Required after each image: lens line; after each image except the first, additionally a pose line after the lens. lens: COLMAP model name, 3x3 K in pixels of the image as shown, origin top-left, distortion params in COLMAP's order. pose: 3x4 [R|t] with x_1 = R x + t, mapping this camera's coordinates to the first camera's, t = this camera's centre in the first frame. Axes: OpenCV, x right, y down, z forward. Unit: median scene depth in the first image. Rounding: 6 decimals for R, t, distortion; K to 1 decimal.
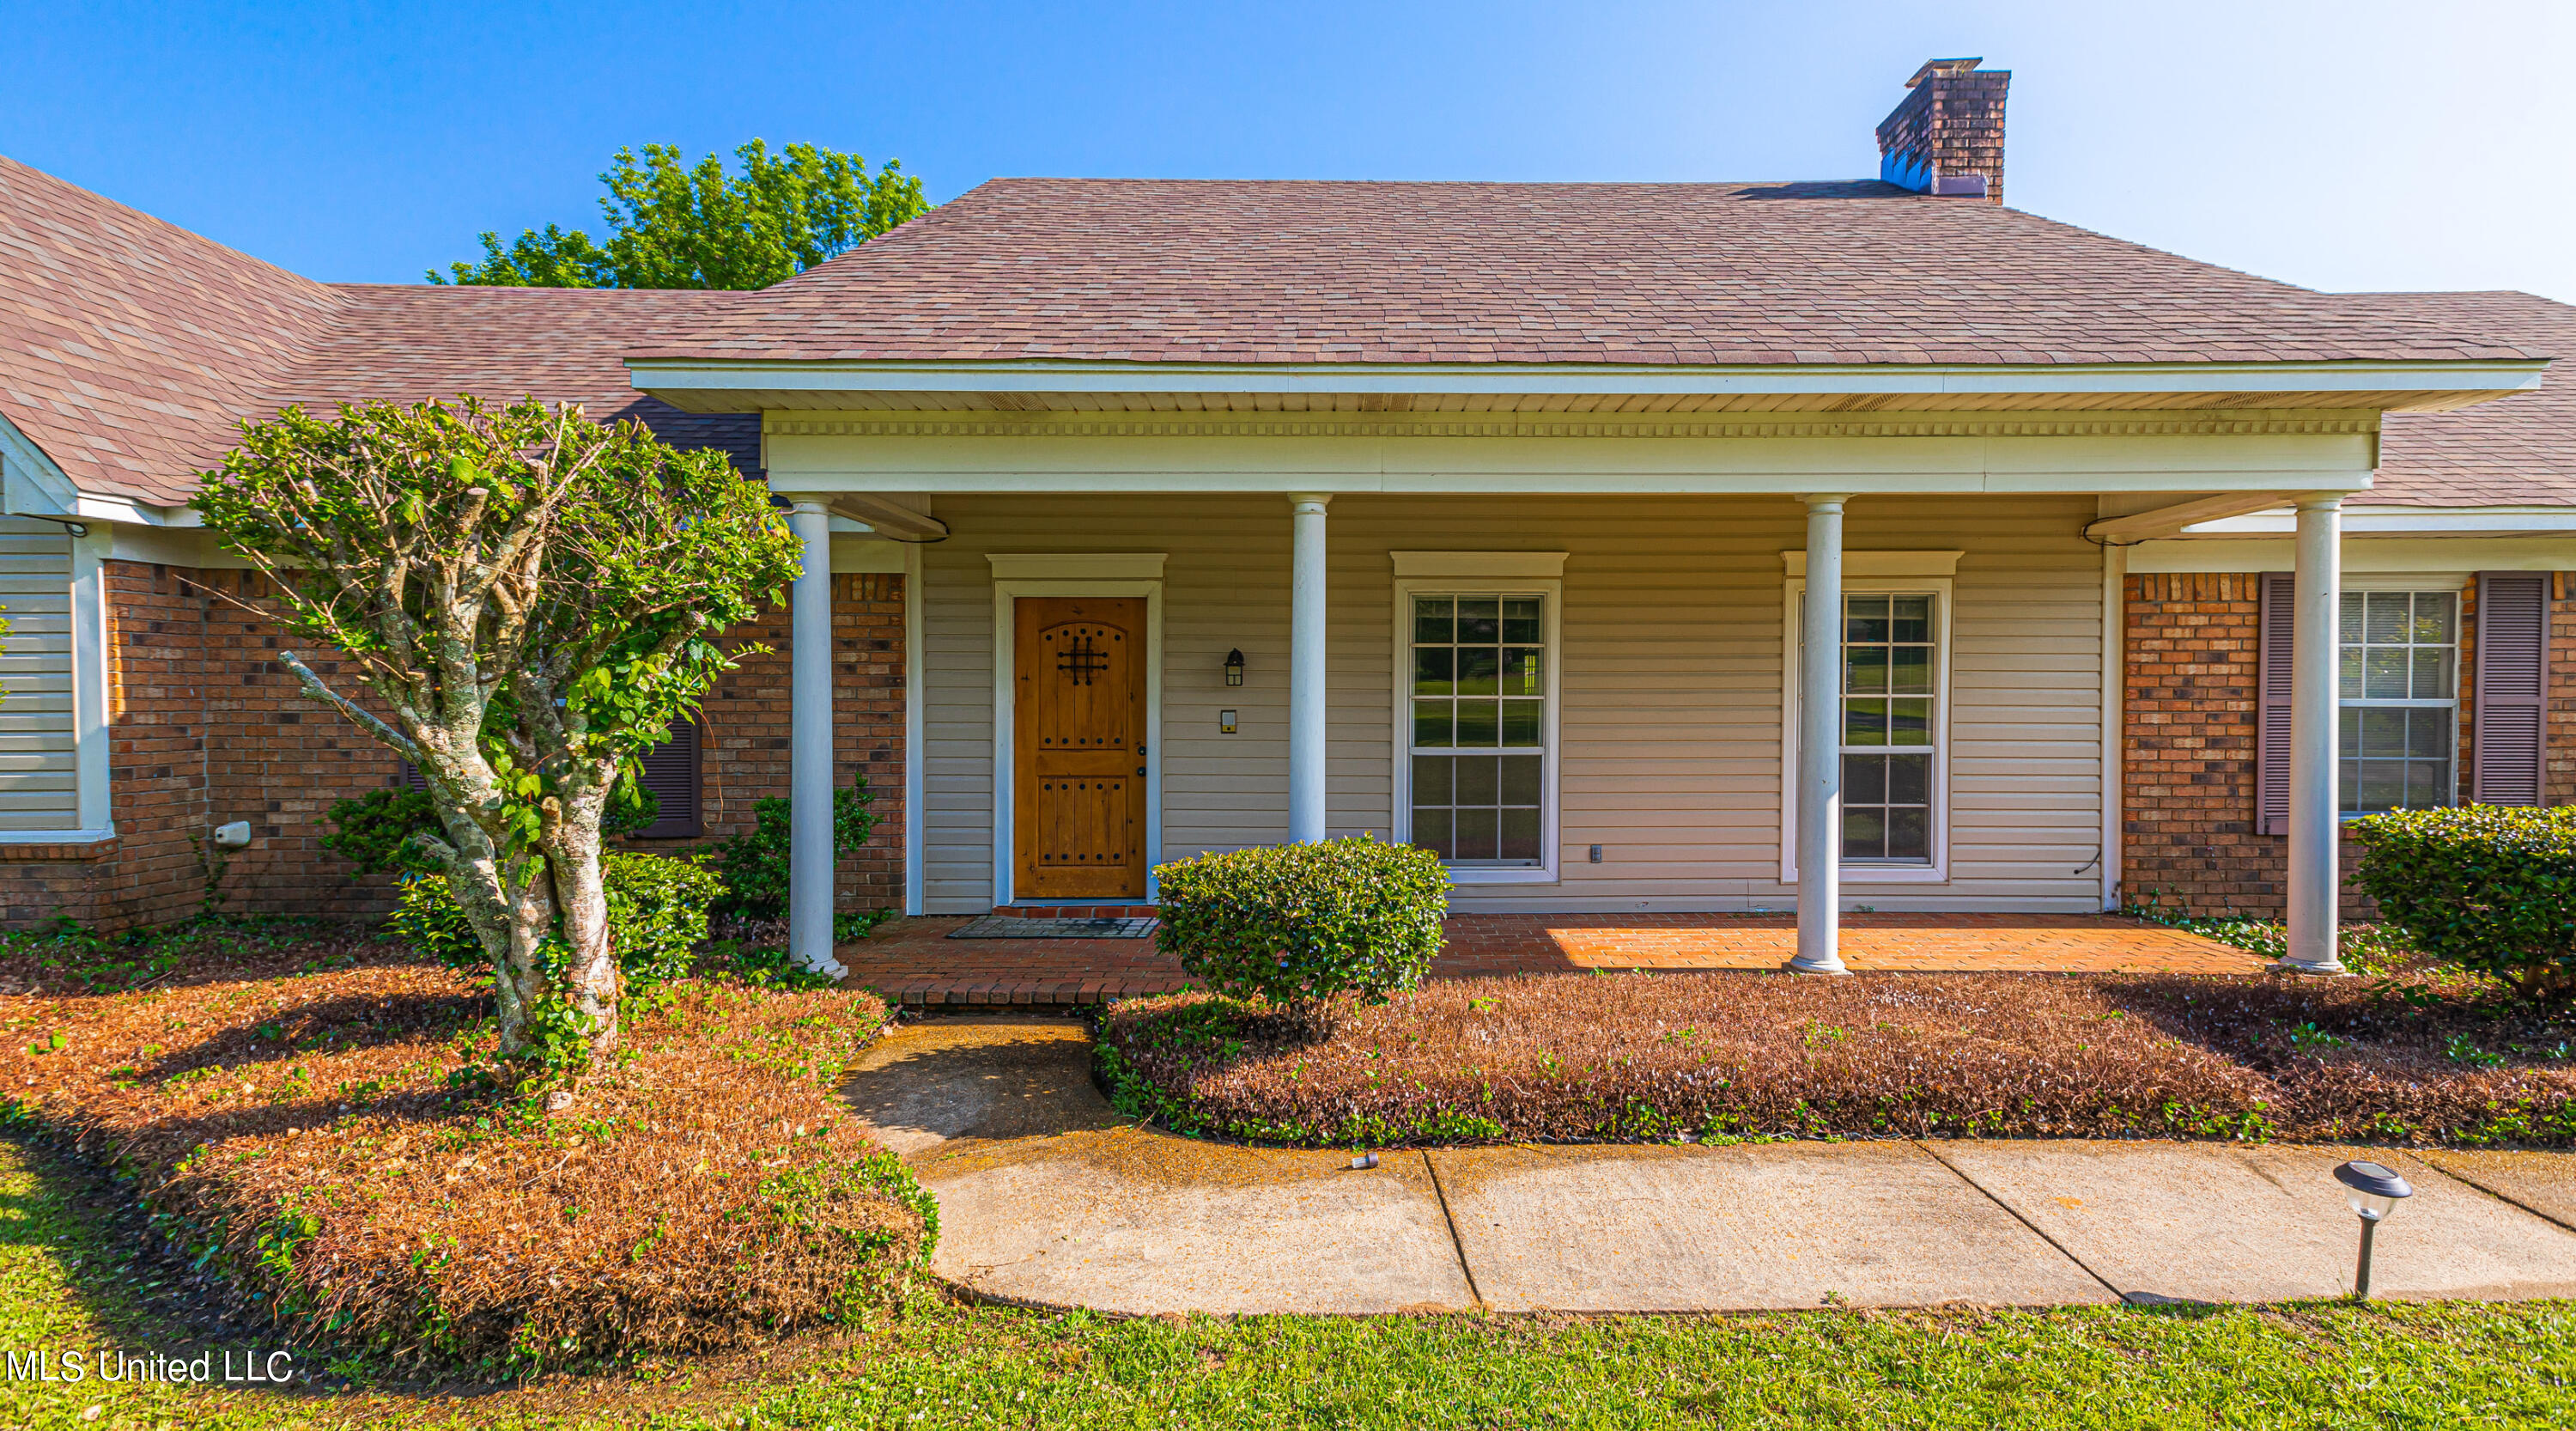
lens RADIAL K [[1174.0, 0, 1348.3], [0, 1174.0, 724.8], [0, 0, 1]] dist [0.000685, 0.000339]
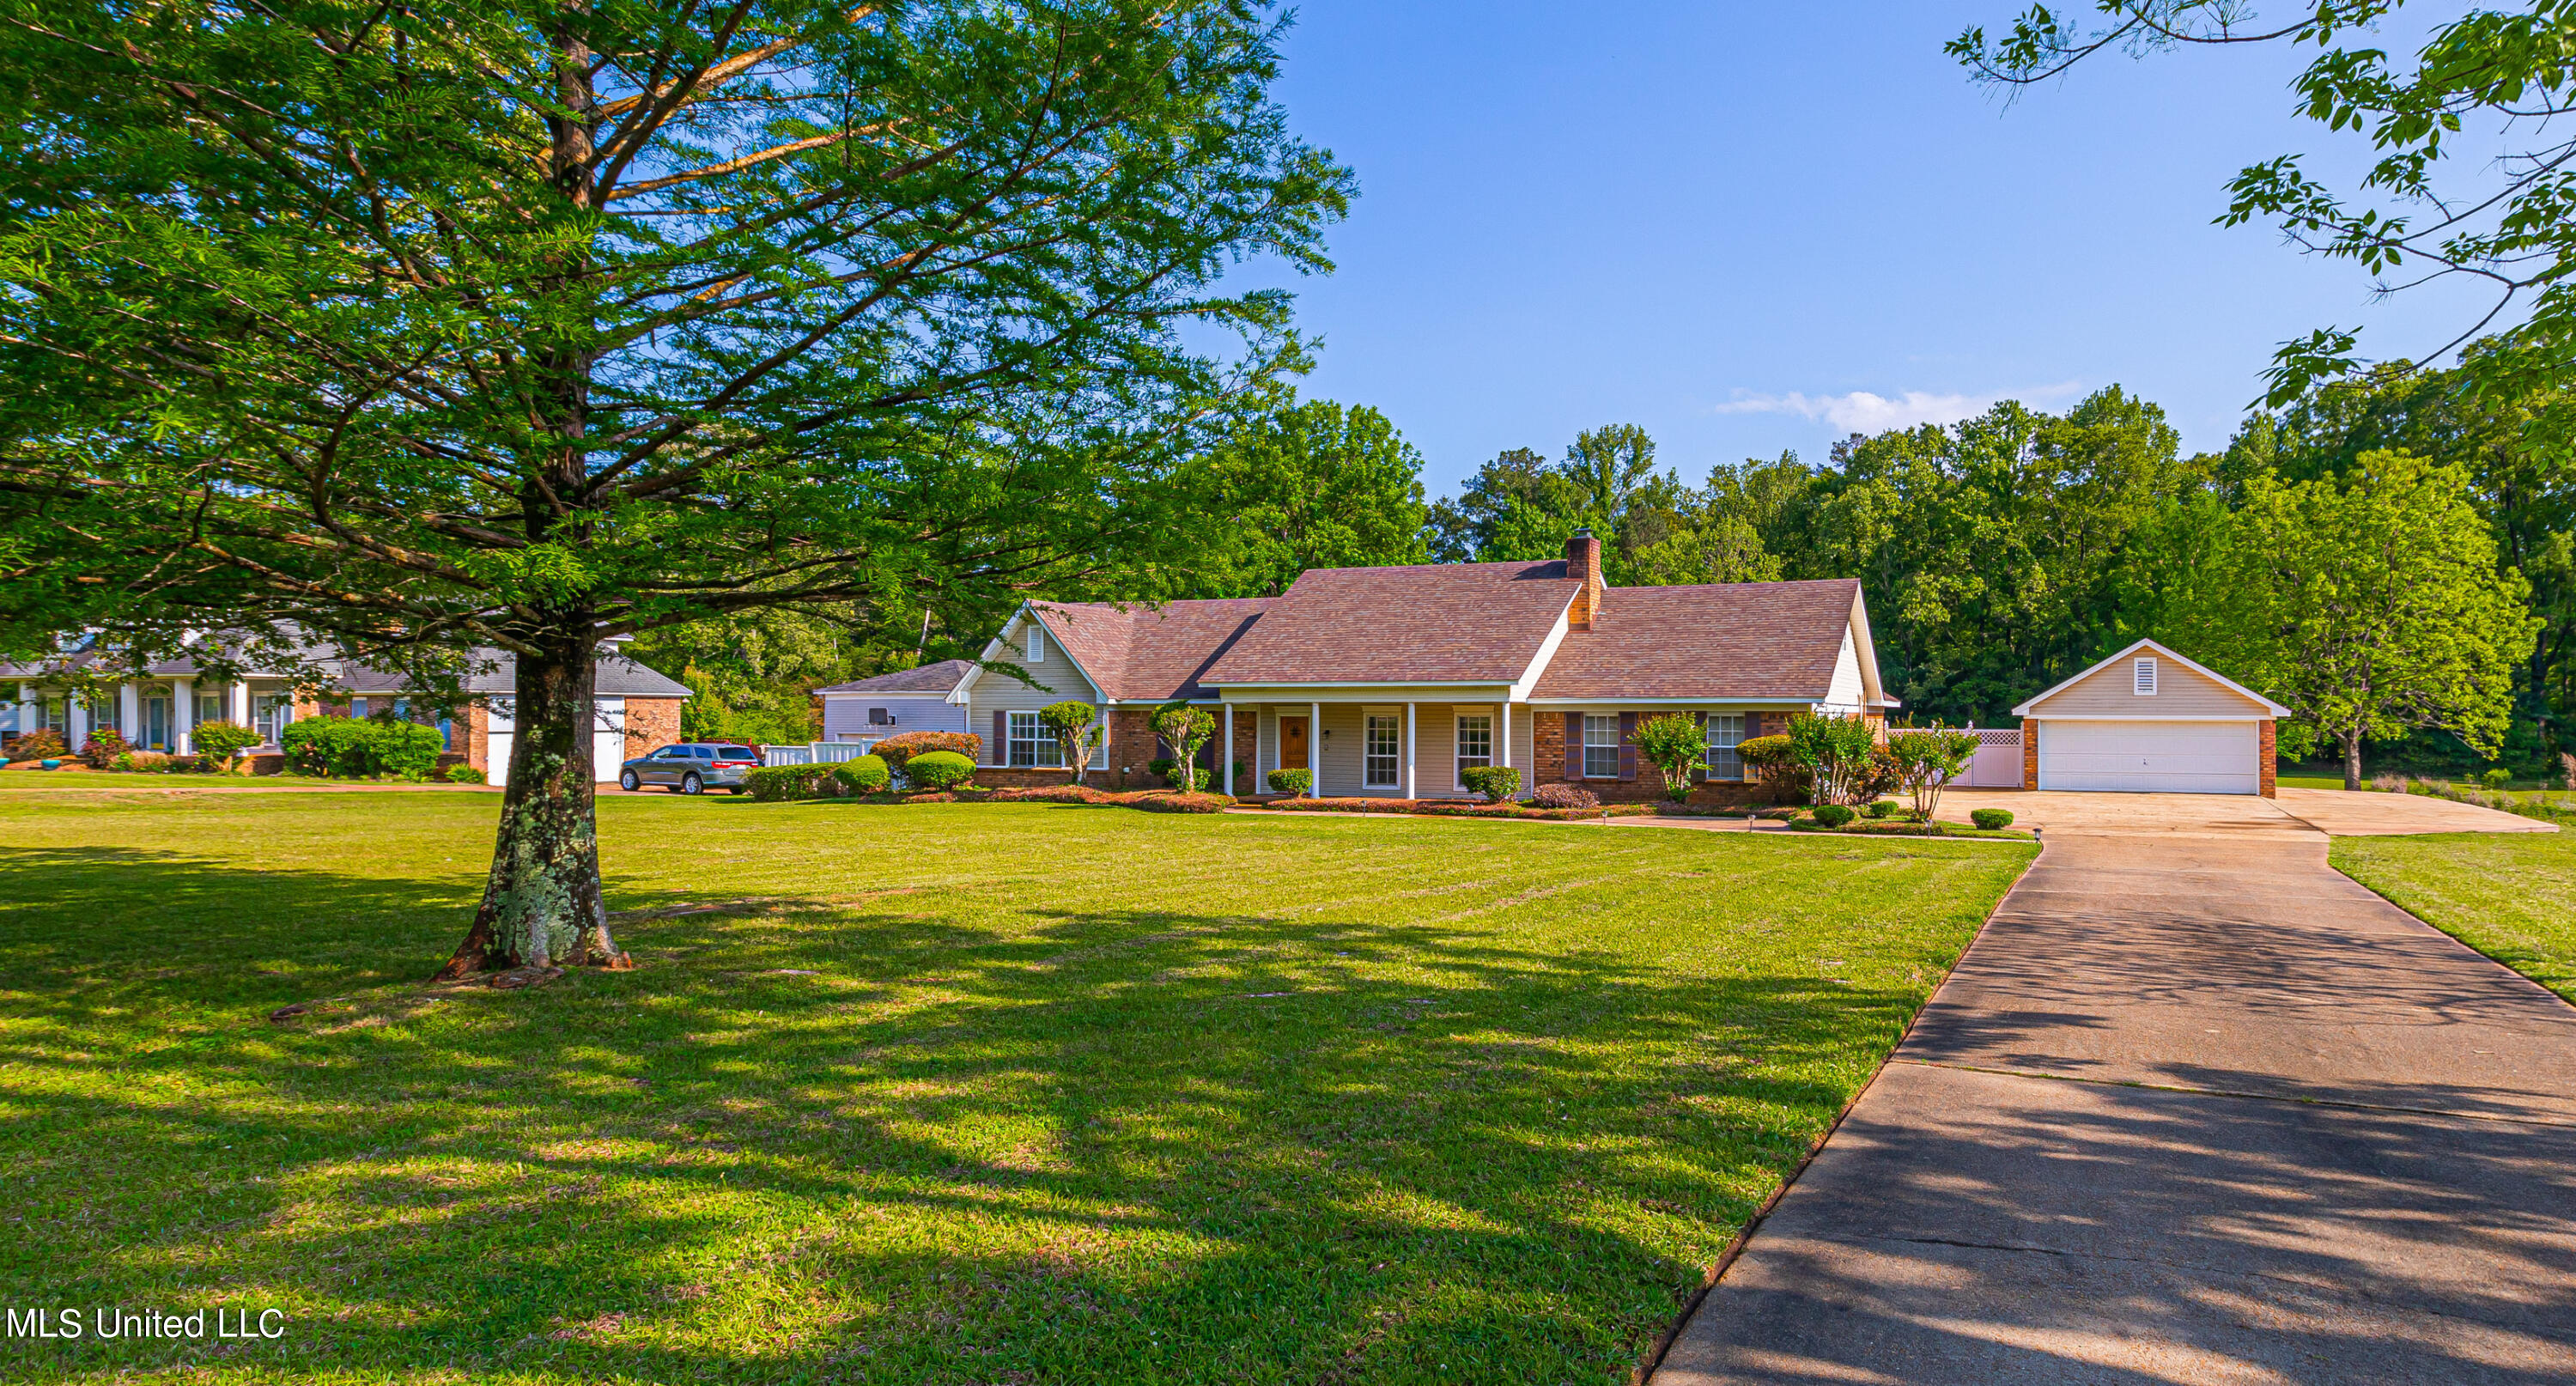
lens RADIAL K [[1439.4, 0, 1471.4], [0, 1439.4, 706.7], [0, 0, 1]] dist [0.018279, 0.000148]
pose [[0.922891, 0.000233, -0.385061, 2.279780], [-0.012566, 0.999485, -0.029511, -0.003732], [0.384856, 0.032074, 0.922419, -3.410871]]
